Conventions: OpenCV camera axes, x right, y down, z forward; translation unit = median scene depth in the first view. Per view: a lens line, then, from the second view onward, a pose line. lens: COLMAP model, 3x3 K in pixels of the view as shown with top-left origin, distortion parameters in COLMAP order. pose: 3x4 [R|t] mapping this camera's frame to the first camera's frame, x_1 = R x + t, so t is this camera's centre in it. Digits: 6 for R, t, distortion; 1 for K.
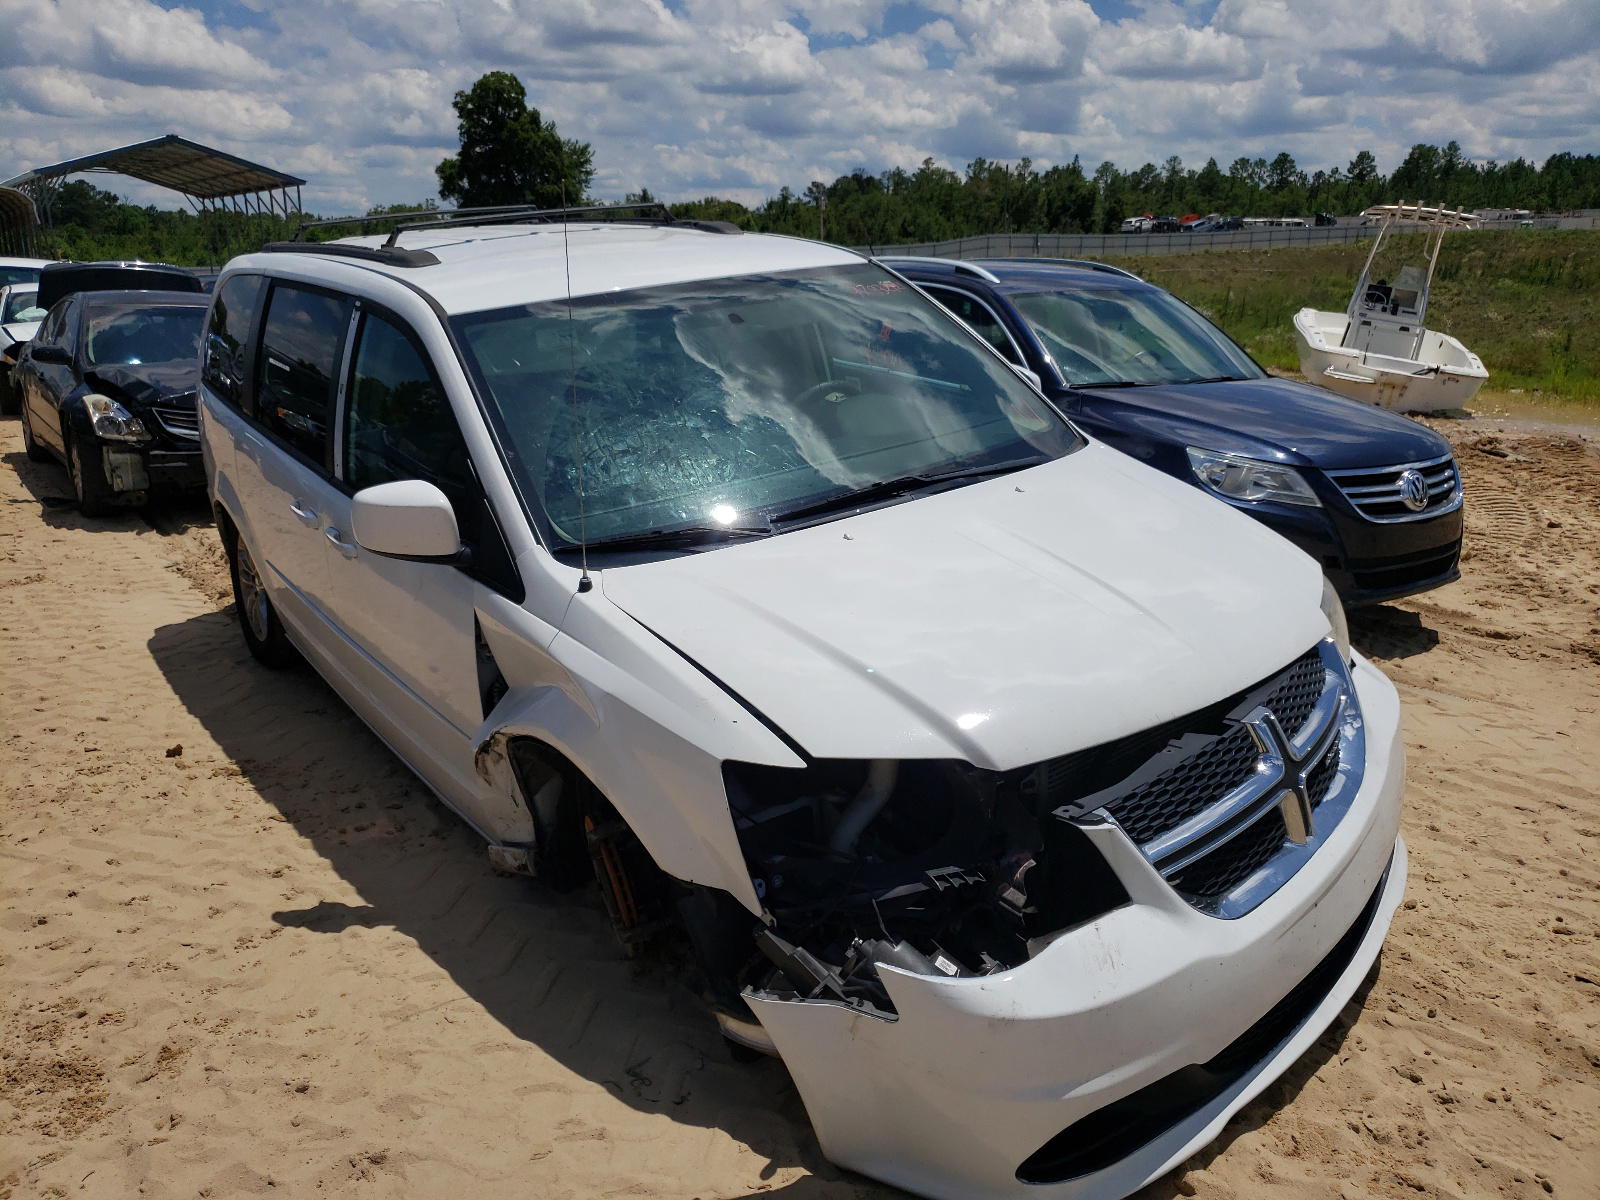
lens RADIAL K [[1214.1, 0, 800.0], [0, 1214.1, 600.0], [0, 0, 1]] dist [-0.093187, 0.001513]
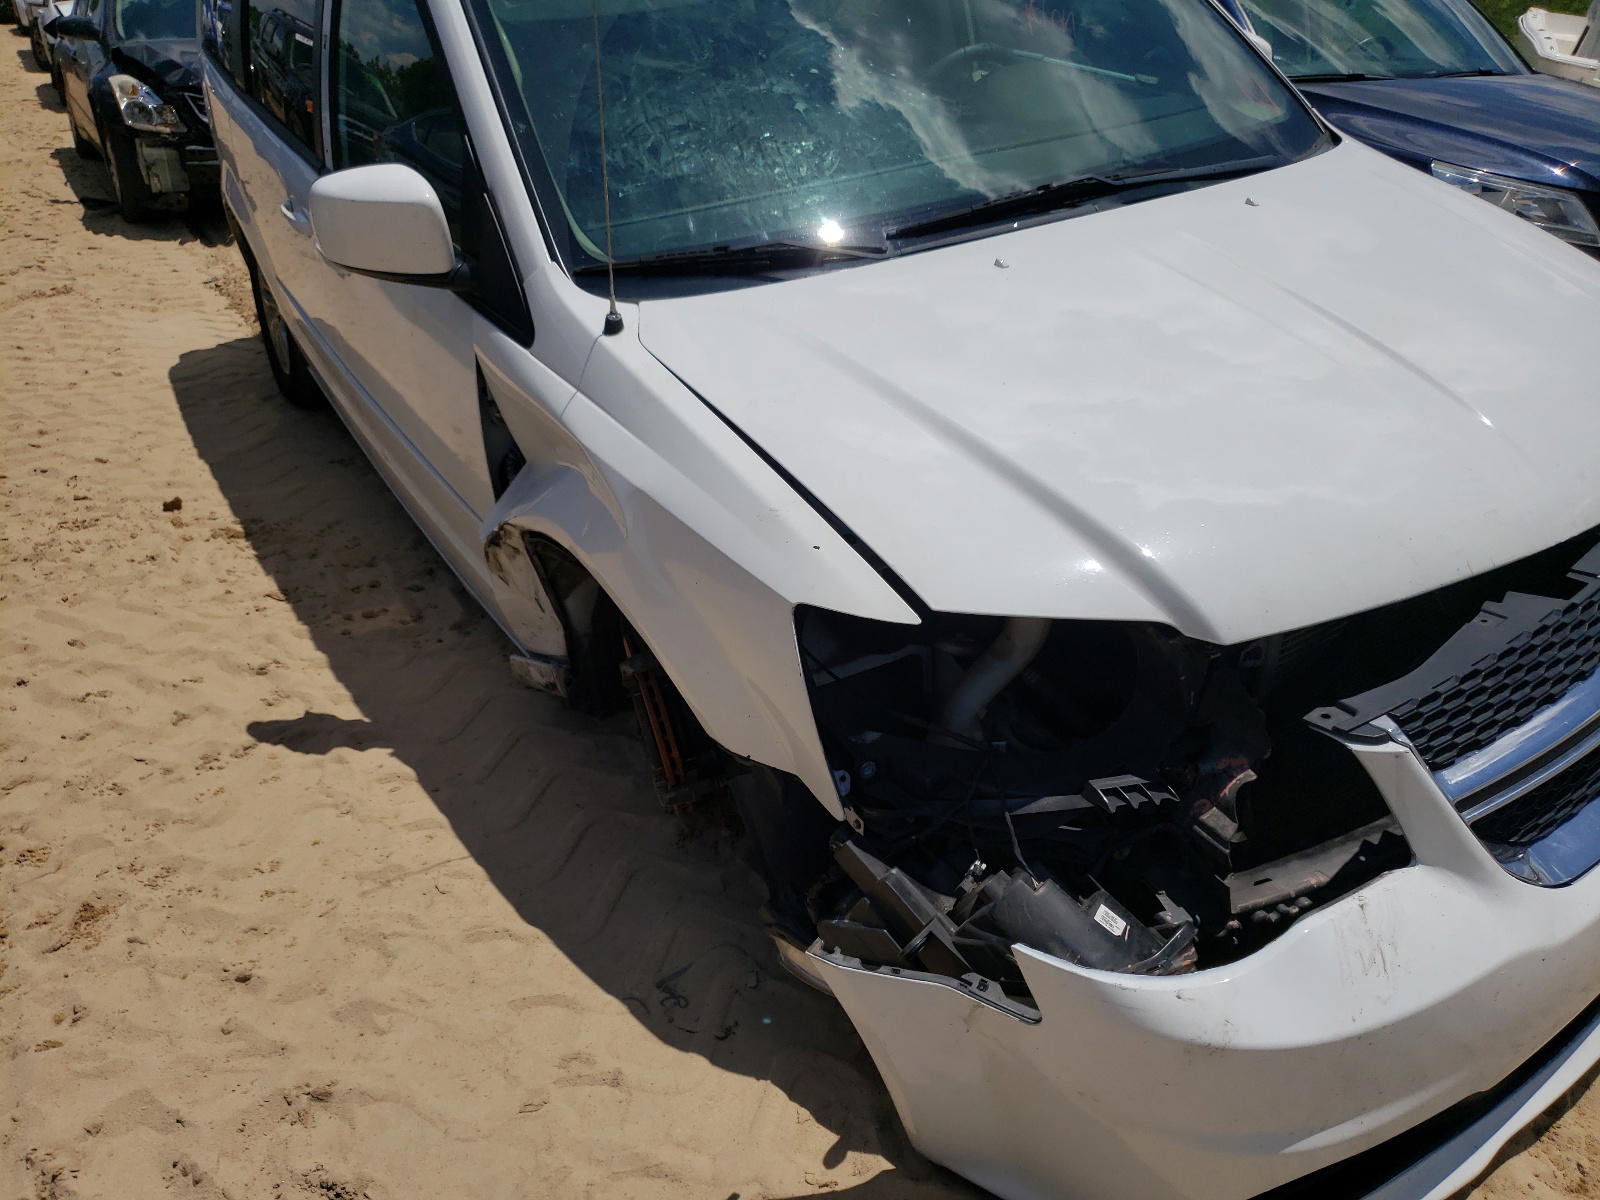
lens RADIAL K [[1079.8, 0, 788.9], [0, 1079.8, 599.6], [0, 0, 1]] dist [-0.000355, 0.000862]
pose [[0.993804, 0.058794, -0.094323, -0.010294], [-0.034719, 0.970385, 0.239057, -0.010348], [0.105585, -0.234301, 0.966413, 0.369135]]
